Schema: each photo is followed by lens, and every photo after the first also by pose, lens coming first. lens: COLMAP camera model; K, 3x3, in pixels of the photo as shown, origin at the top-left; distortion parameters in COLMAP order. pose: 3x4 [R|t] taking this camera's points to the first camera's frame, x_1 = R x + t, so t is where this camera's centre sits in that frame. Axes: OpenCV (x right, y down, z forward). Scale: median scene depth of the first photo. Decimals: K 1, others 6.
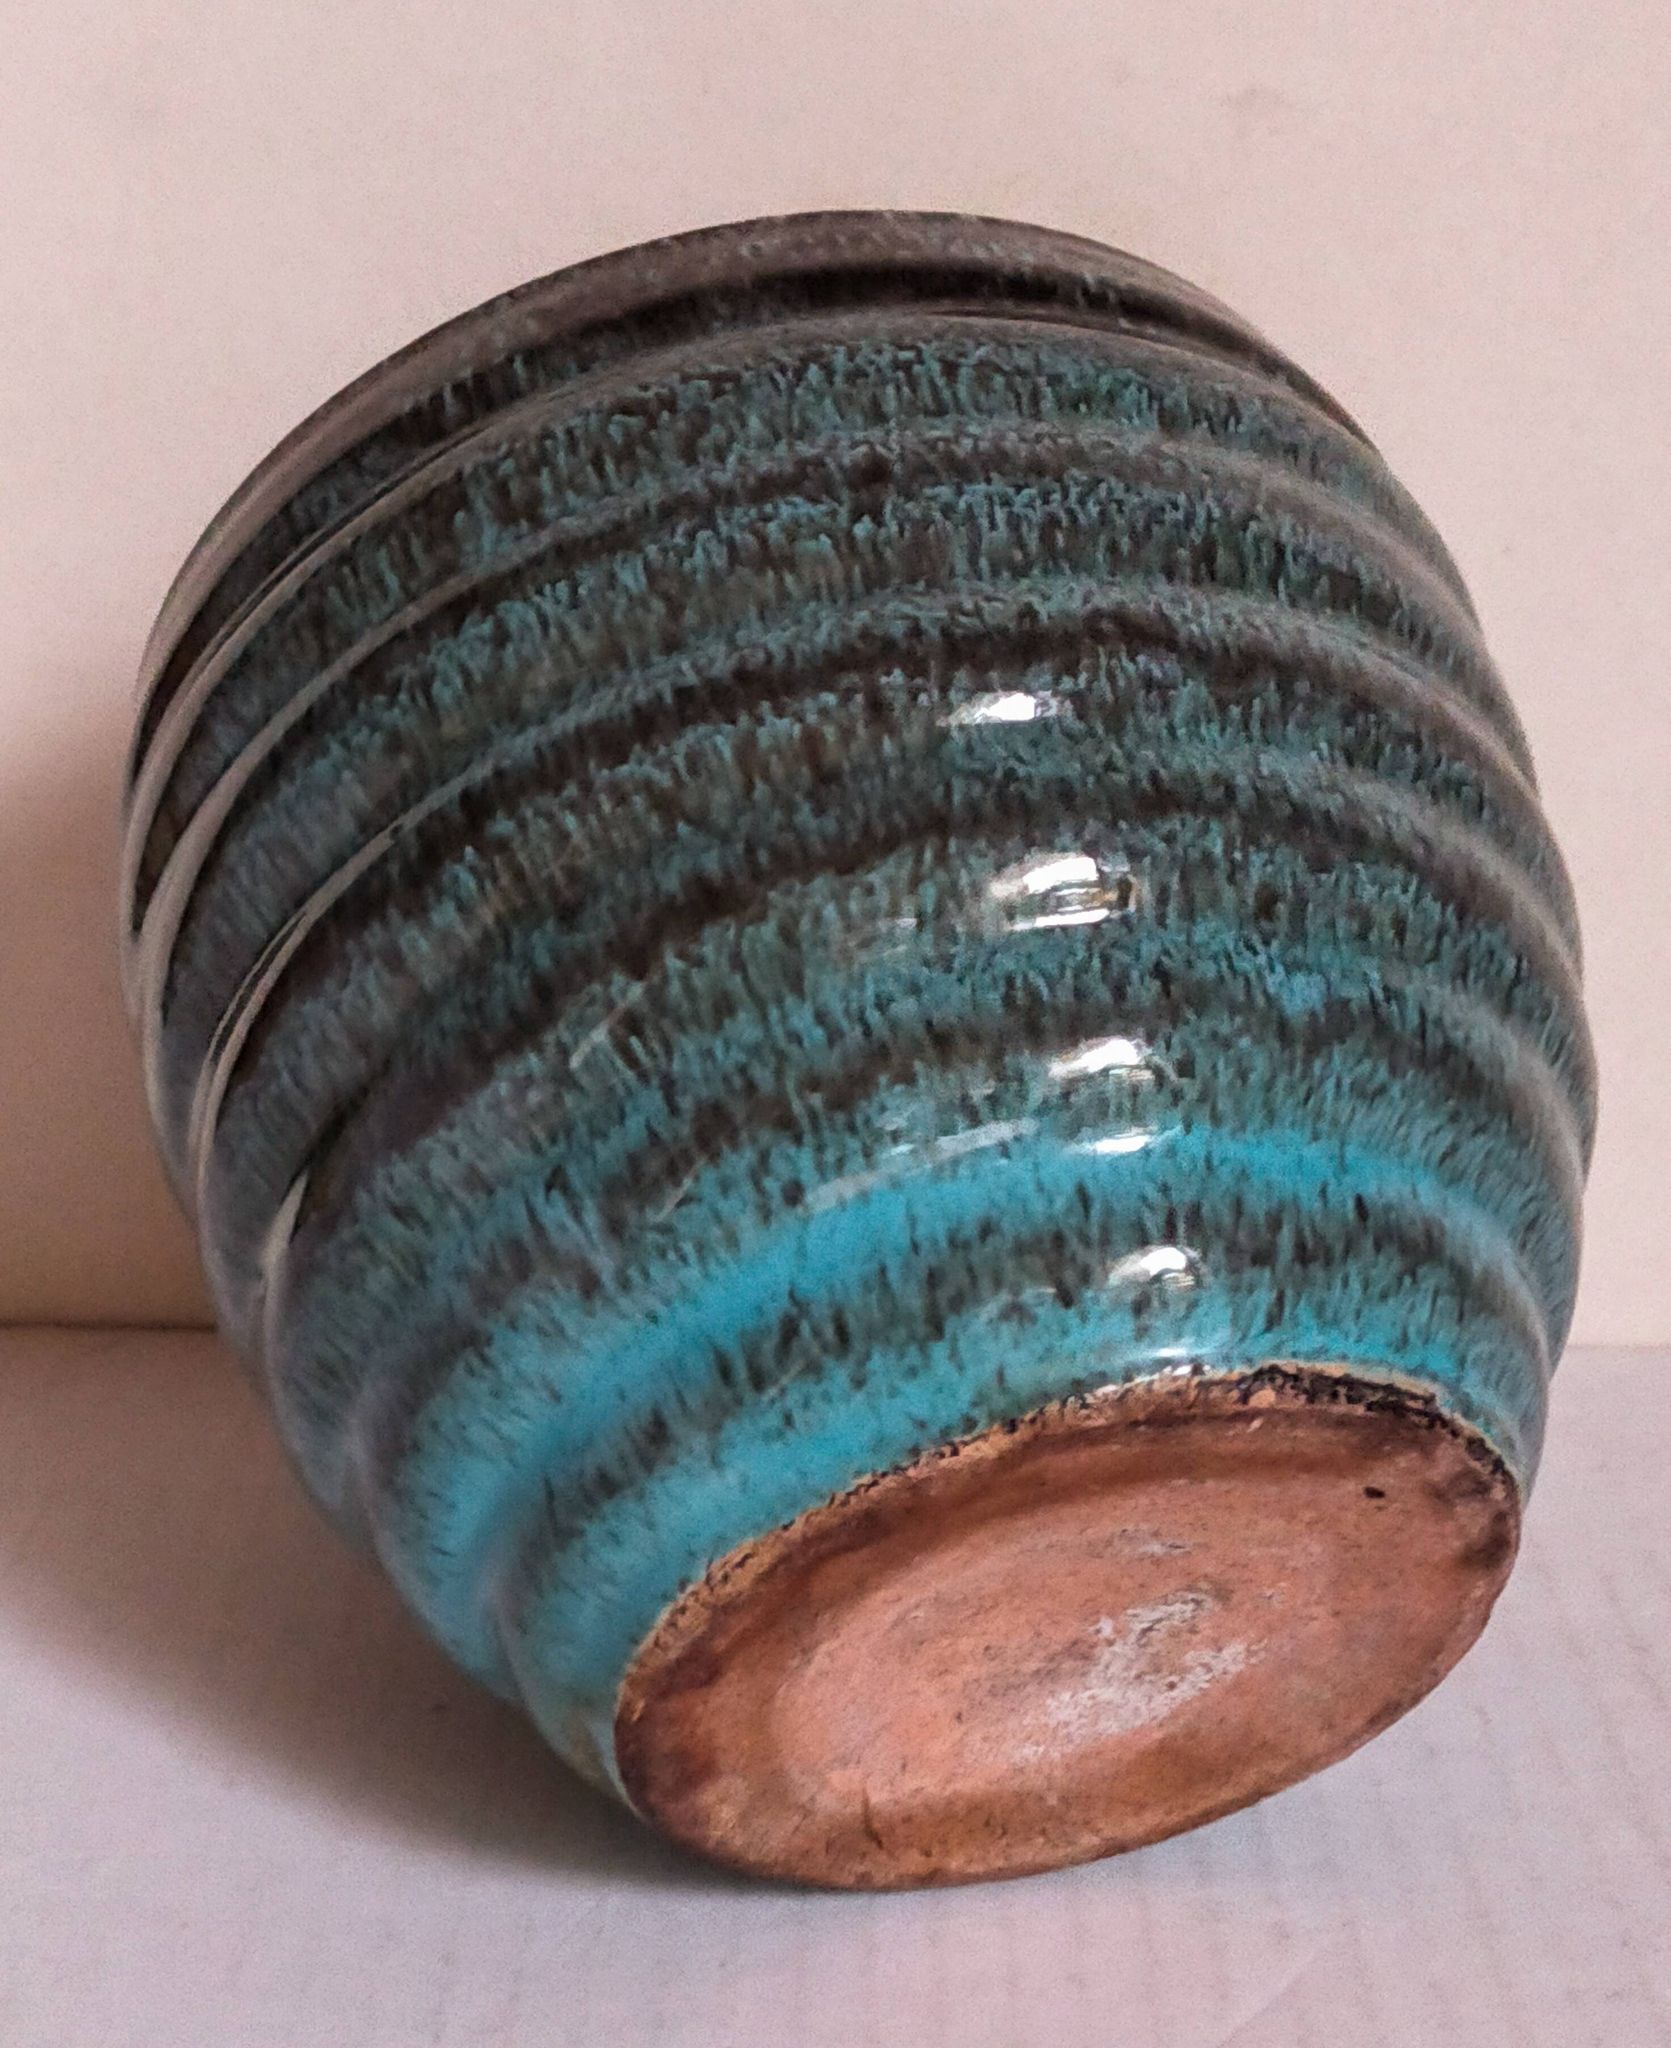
lens RADIAL K [[3478.0, 0, 831.2], [0, 3478.0, 967.3], [0, 0, 1]] dist [0.125468, 0.000000]
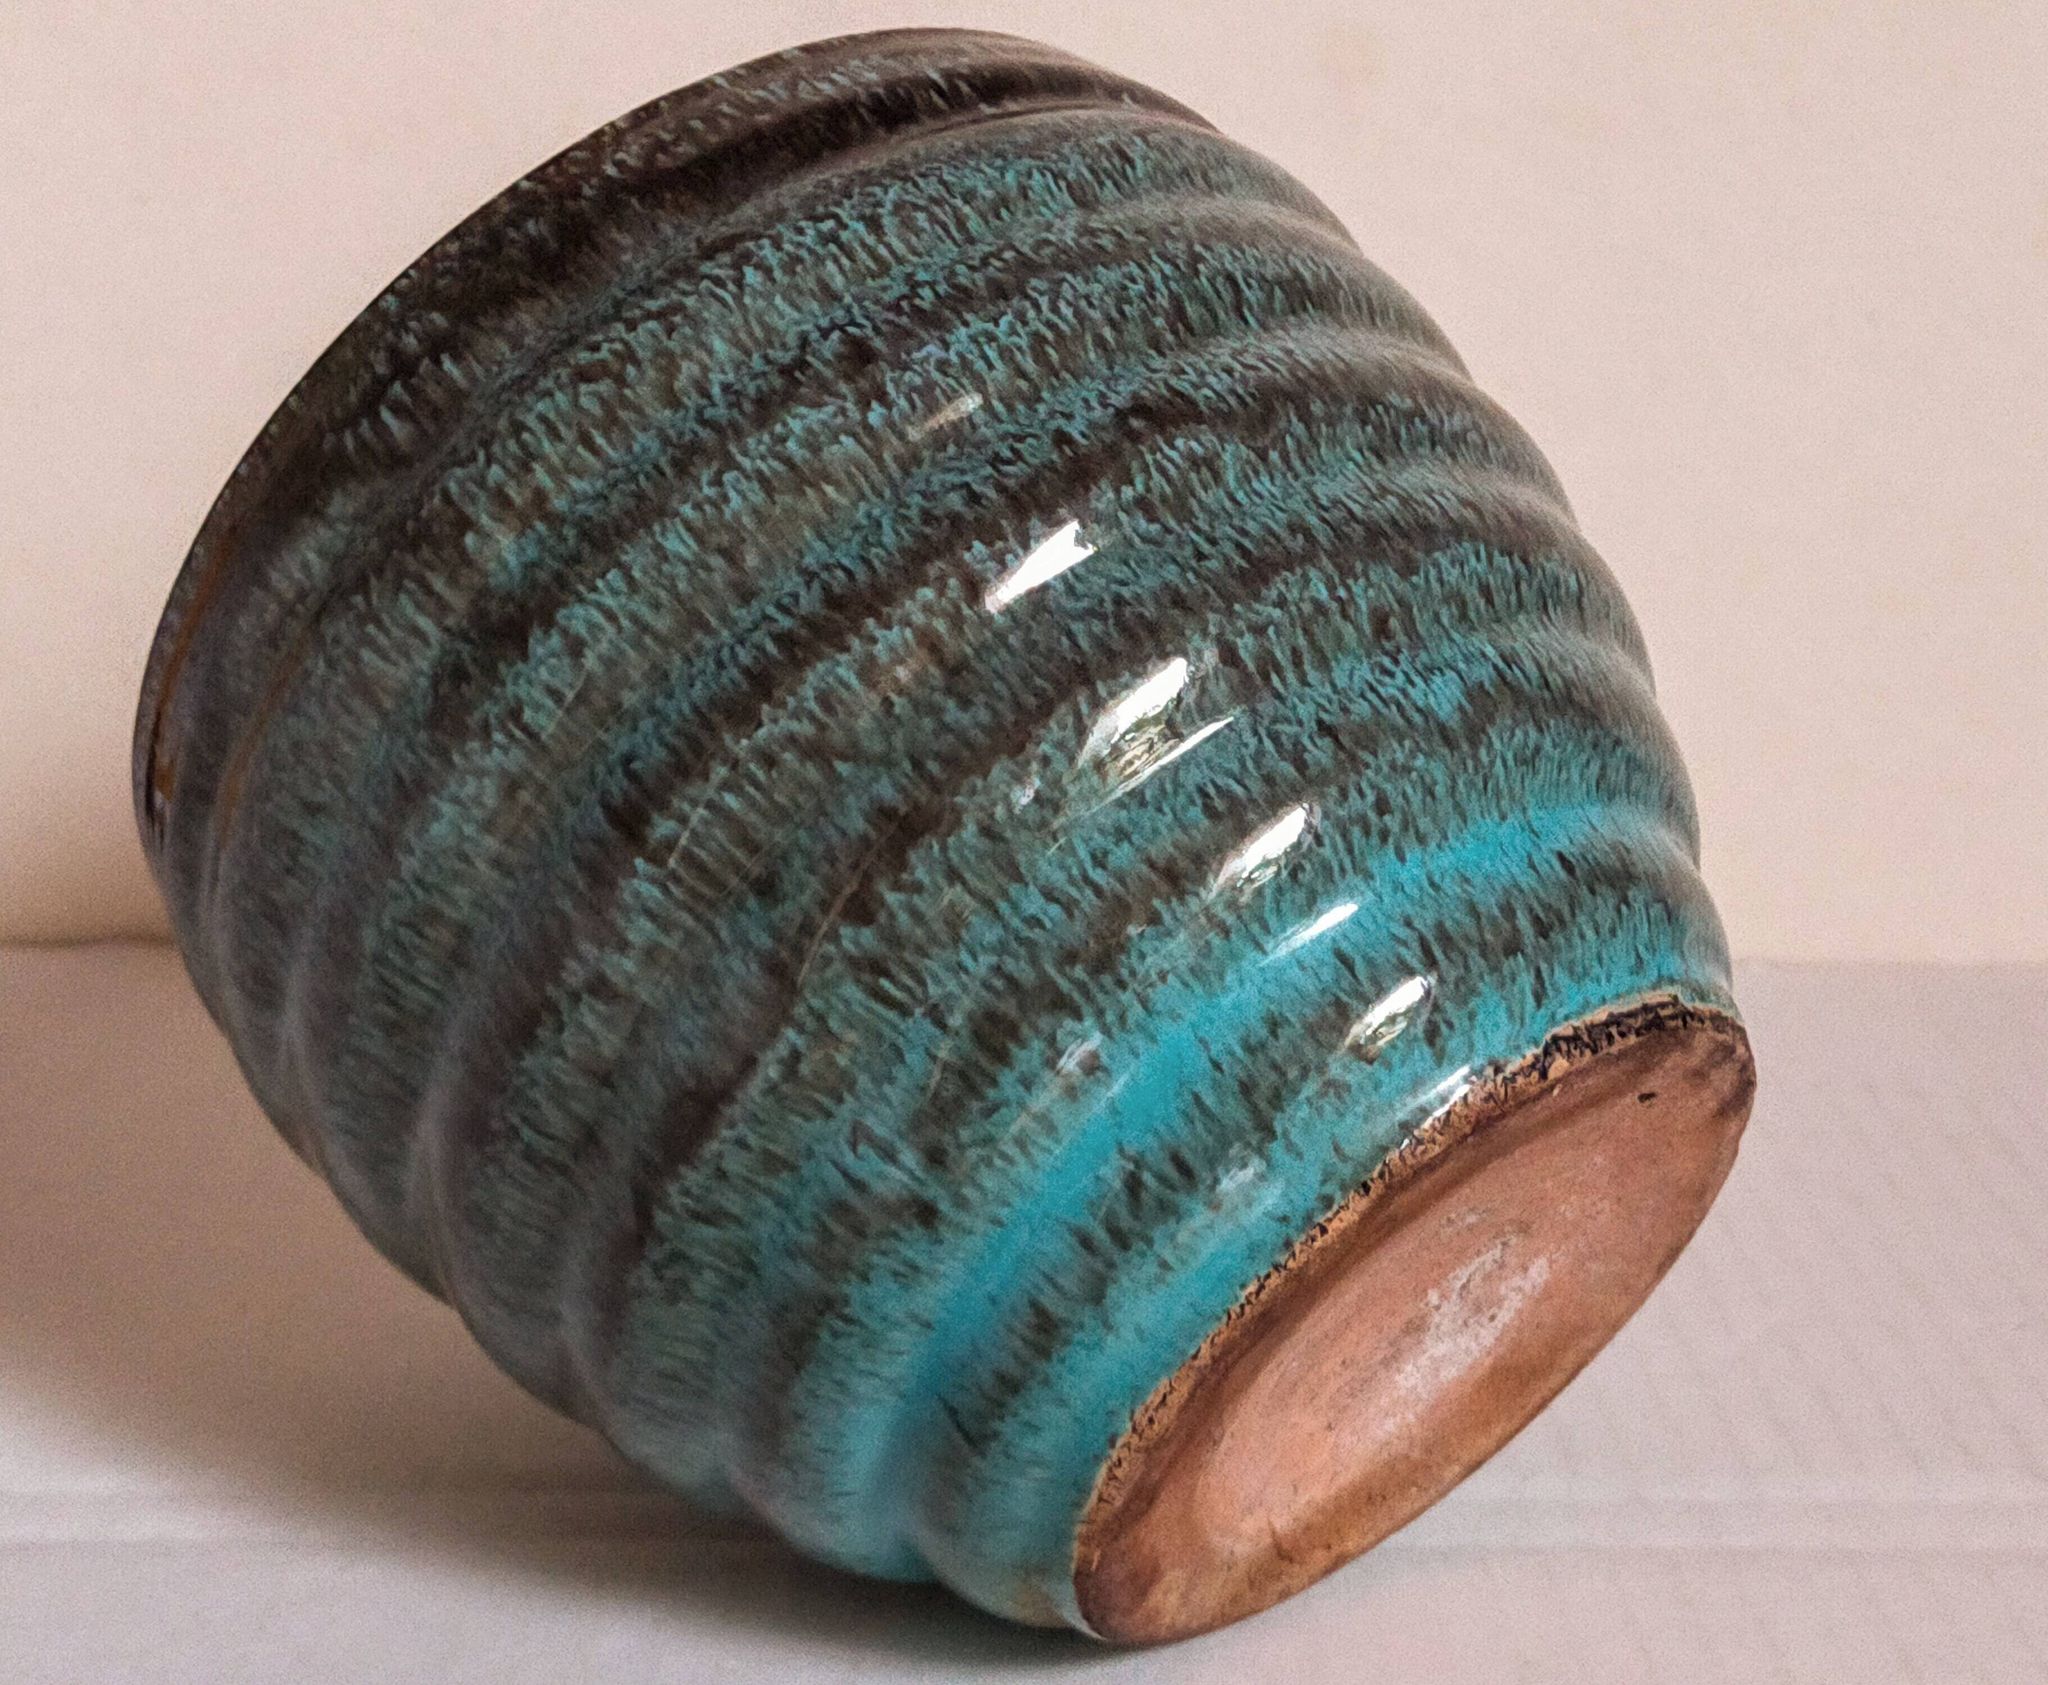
lens RADIAL K [[3478.0, 0, 1131.1], [0, 3478.0, 849.1], [0, 0, 1]] dist [0.125468, 0.000000]
pose [[0.910840, -0.374636, 0.173257, -0.146728], [0.352066, 0.924255, 0.147658, -0.134484], [-0.215452, -0.073495, 0.973745, -0.004035]]
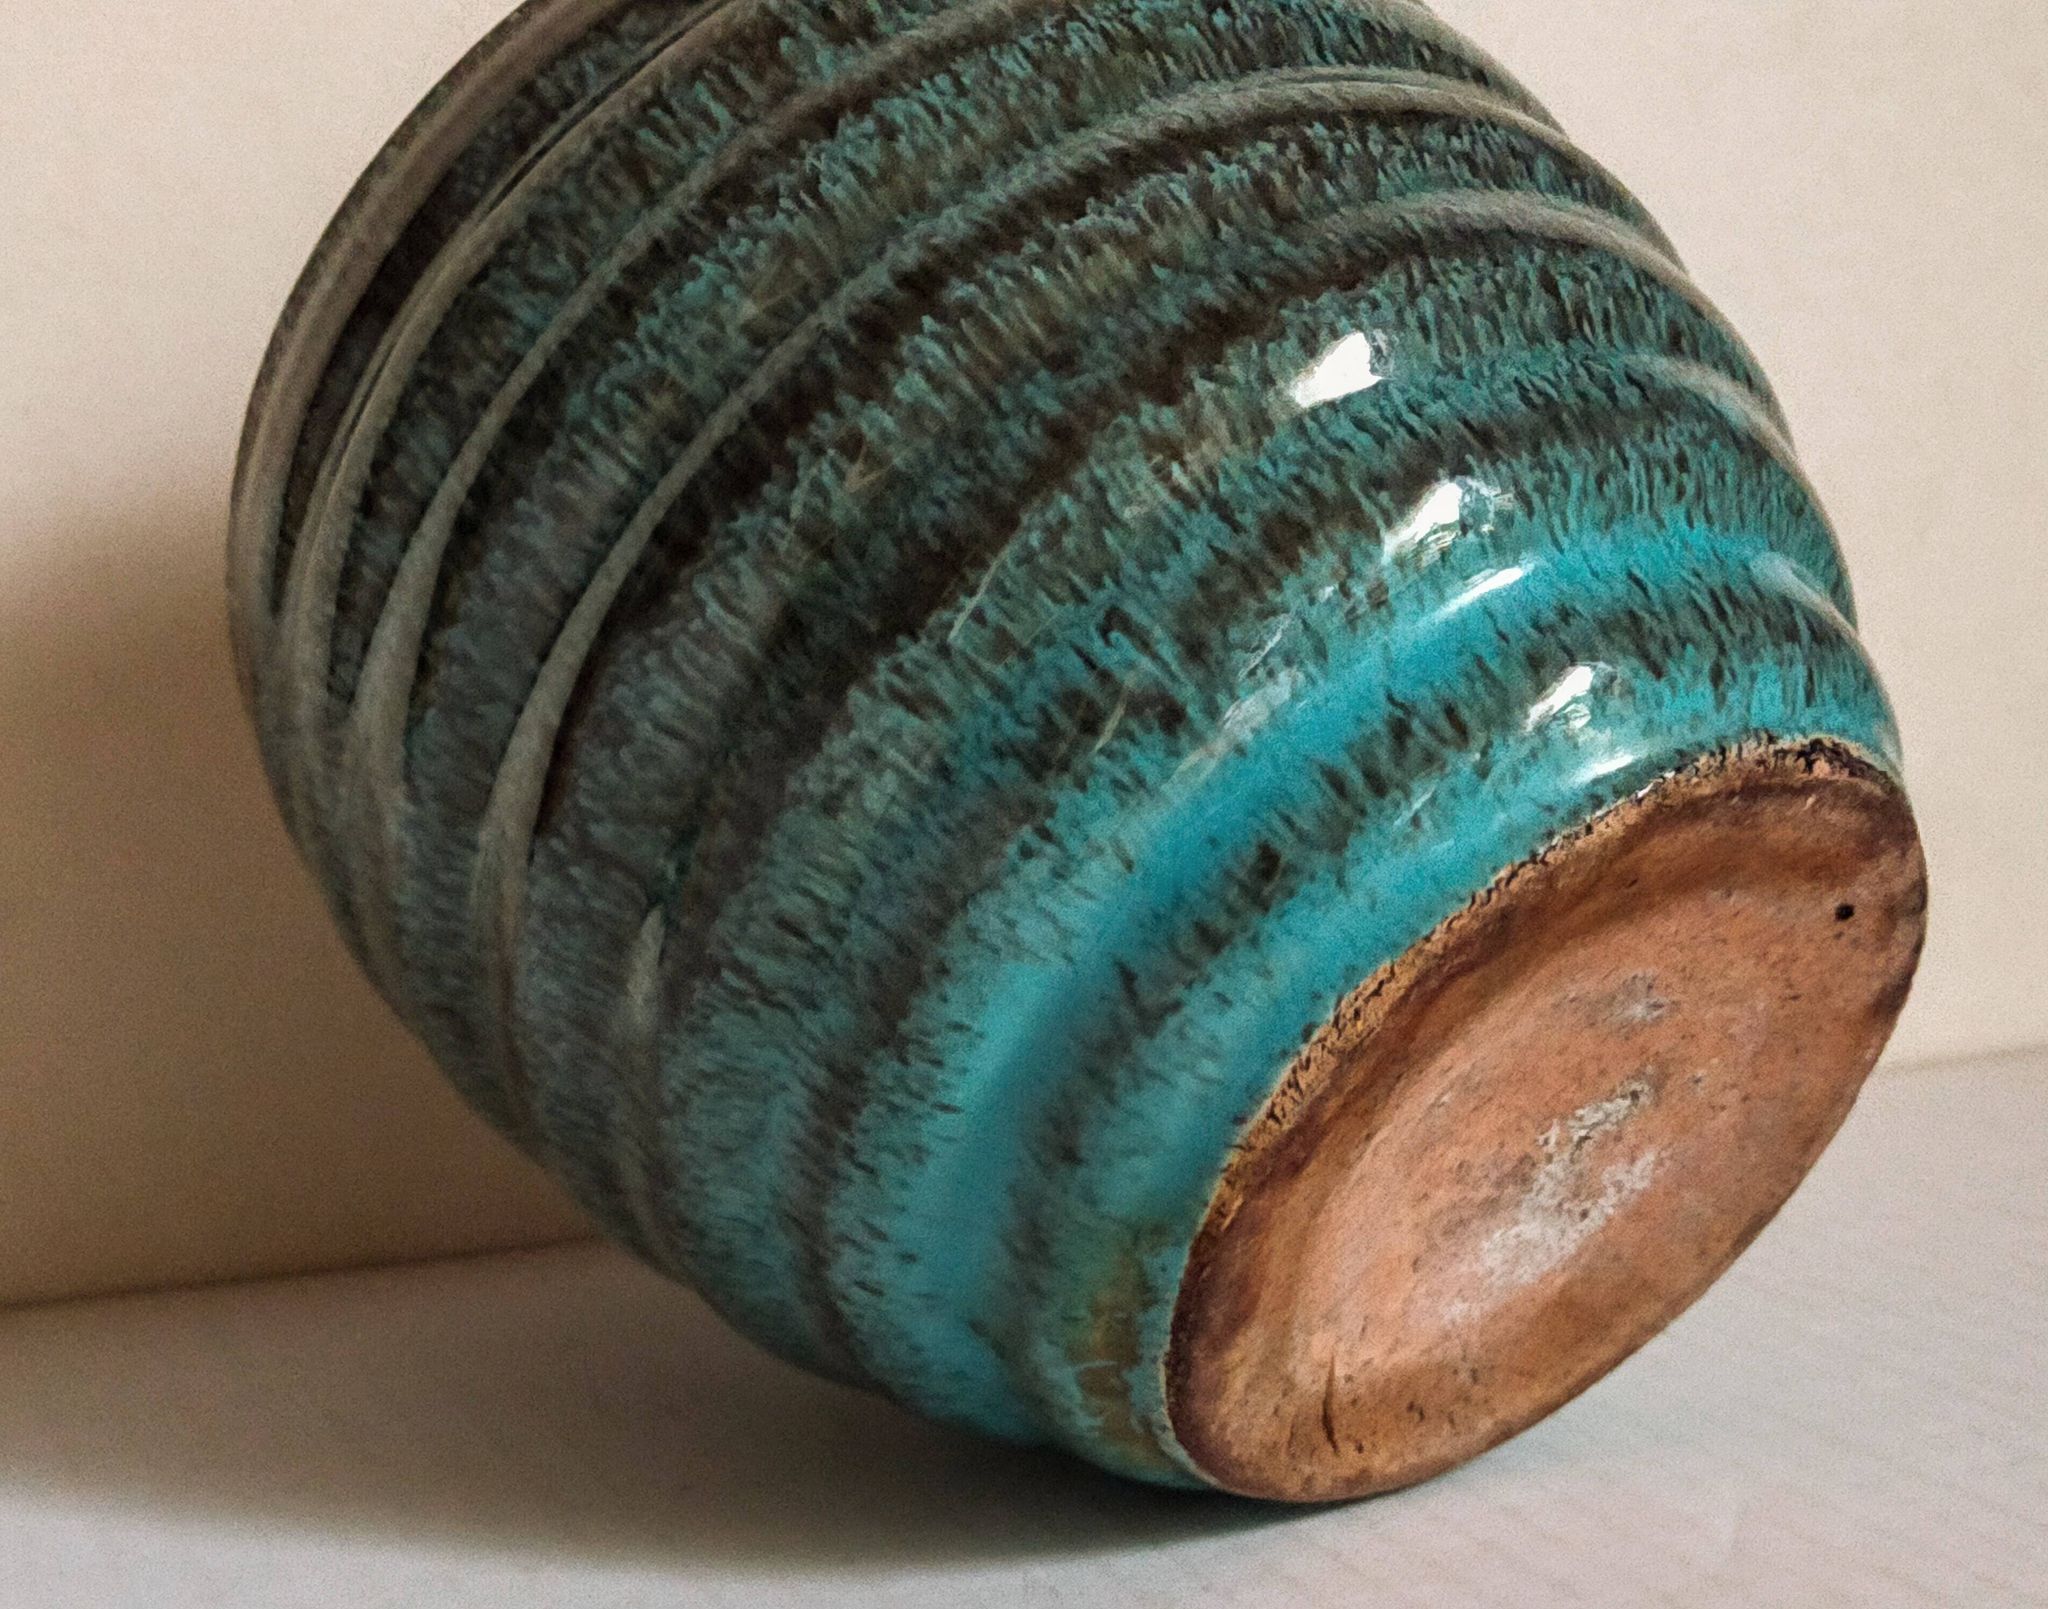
lens RADIAL K [[3333.0, 0, 972.3], [0, 3333.0, 801.4], [0, 0, 1]] dist [0.092764, 0.000000]
pose [[0.922453, -0.078546, 0.378037, -0.440488], [0.151118, 0.974429, -0.166284, 0.242717], [-0.355309, 0.210518, 0.910735, 0.203851]]
